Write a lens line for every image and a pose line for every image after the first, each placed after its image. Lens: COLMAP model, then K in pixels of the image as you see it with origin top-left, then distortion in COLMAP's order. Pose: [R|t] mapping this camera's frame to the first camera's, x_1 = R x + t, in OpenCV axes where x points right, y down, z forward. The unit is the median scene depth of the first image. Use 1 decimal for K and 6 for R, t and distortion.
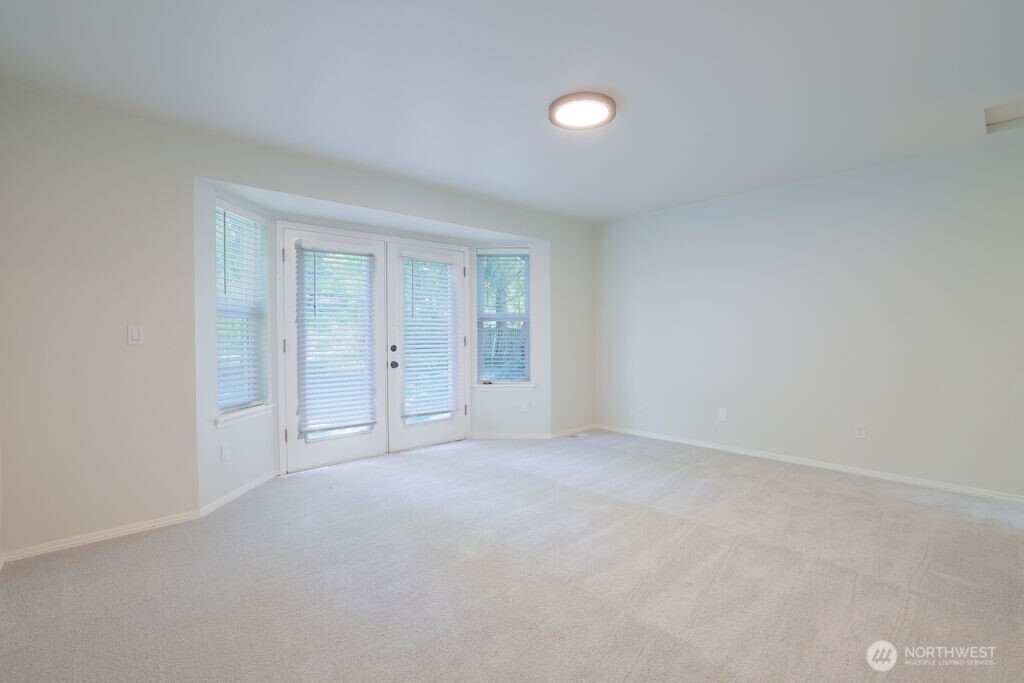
lens RADIAL K [[457.2, 0, 512.0], [0, 457.2, 341.5], [0, 0, 1]] dist [-0.000185, 0.000116]
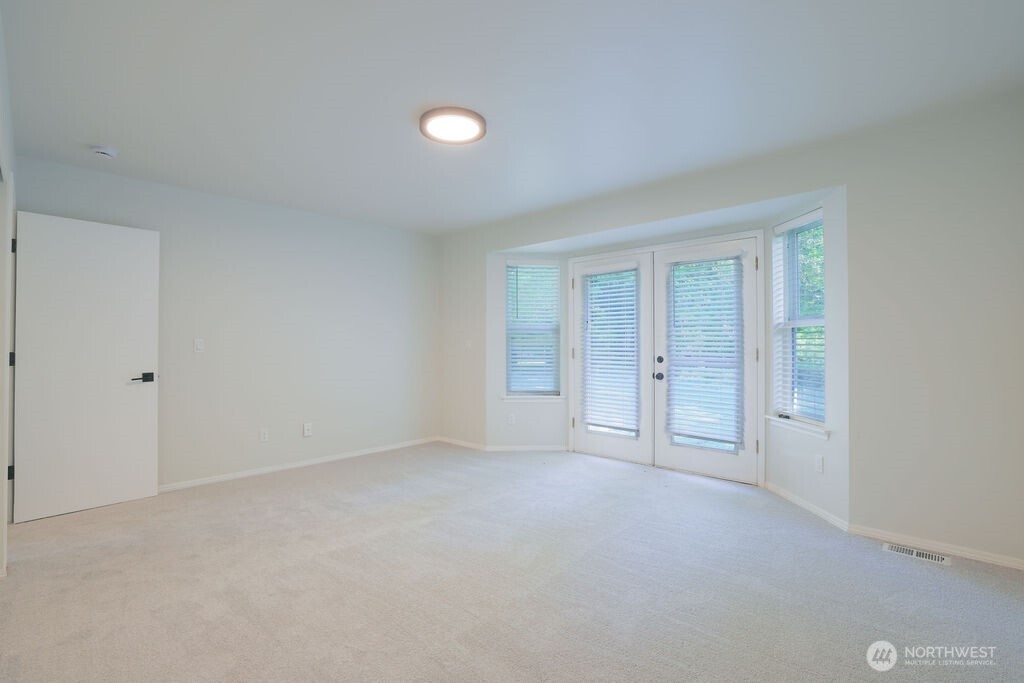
lens RADIAL K [[457.2, 0, 512.0], [0, 457.2, 341.5], [0, 0, 1]] dist [-0.000185, 0.000116]
pose [[0.129440, -0.000976, -0.991587, 0.688961], [-0.022944, 0.999729, -0.003979, -0.012417], [0.991322, 0.023265, 0.129382, 0.585064]]
